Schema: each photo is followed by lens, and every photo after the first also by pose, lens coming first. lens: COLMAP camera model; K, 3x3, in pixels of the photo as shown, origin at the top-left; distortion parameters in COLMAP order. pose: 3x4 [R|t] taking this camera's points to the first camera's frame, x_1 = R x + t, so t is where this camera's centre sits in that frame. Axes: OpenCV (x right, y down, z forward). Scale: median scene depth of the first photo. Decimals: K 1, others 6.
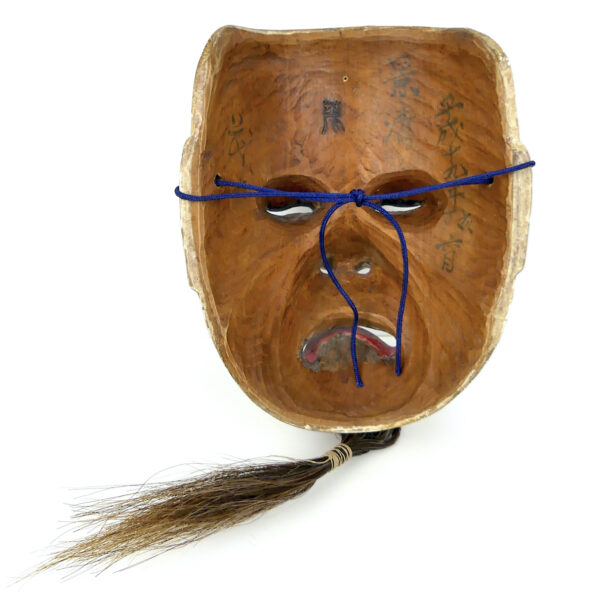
lens RADIAL K [[519.2, 0, 297.4], [0, 519.2, 288.4], [0, 0, 1]] dist [-0.016462, -0.002845]
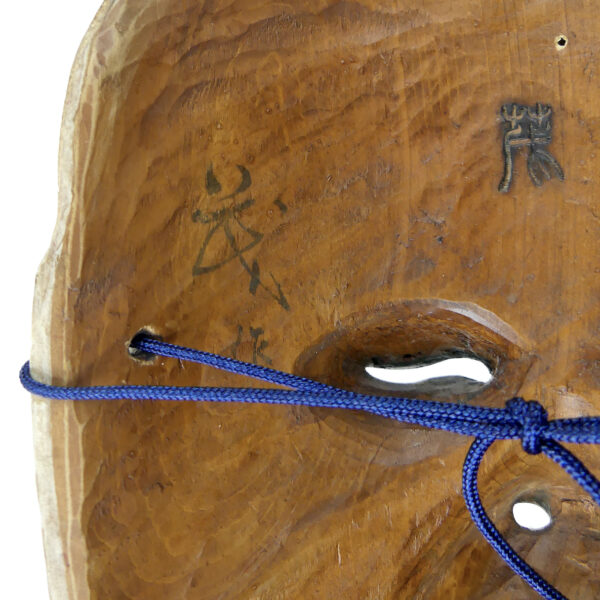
lens RADIAL K [[735.0, 0, 300.0], [0, 735.0, 300.0], [0, 0, 1]] dist [-0.002225, -0.005046]
pose [[0.905429, 0.019913, -0.424029, 0.167543], [-0.056608, 0.995642, -0.074117, -0.194747], [0.420705, 0.091111, 0.902610, 0.522749]]
